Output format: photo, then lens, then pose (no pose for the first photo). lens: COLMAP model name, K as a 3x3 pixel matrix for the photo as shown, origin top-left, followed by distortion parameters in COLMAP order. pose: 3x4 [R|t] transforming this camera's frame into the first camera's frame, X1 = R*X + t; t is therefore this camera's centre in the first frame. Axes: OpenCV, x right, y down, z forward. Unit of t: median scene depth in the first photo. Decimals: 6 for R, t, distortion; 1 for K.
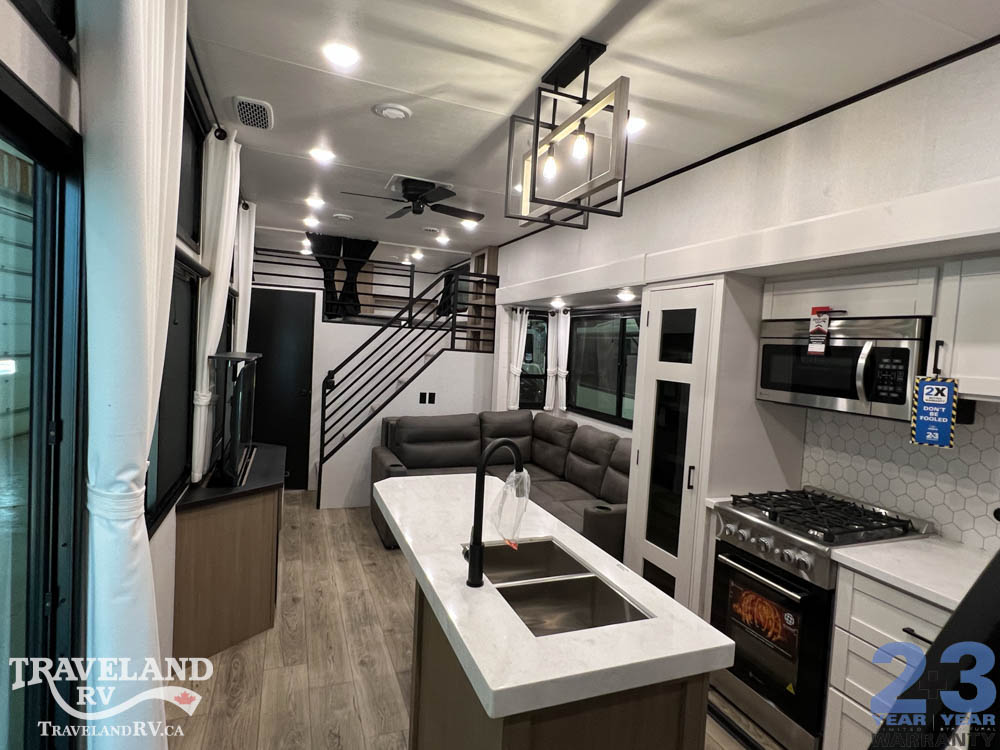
lens RADIAL K [[534.5, 0, 500.0], [0, 534.5, 375.0], [0, 0, 1]] dist [0.004120, 0.000857]
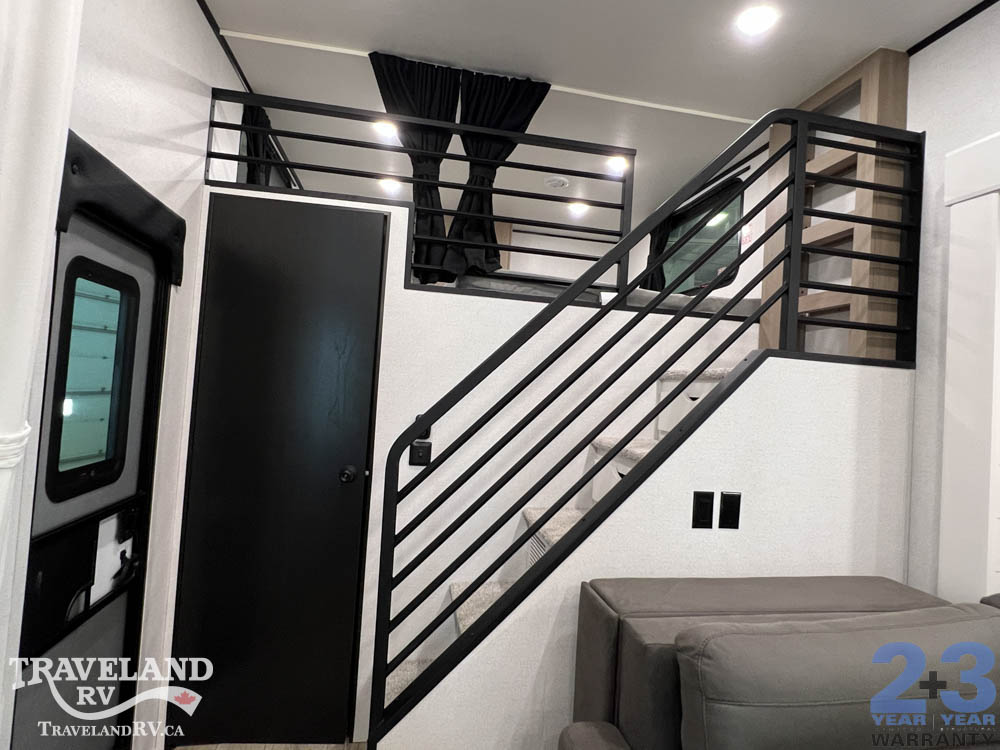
lens RADIAL K [[534.5, 0, 500.0], [0, 534.5, 375.0], [0, 0, 1]] dist [0.004120, 0.000857]
pose [[0.979088, 0.000428, -0.203438, -0.186280], [-0.017362, 0.996525, -0.081461, -0.006691], [0.202696, 0.083289, 0.975693, 0.640423]]
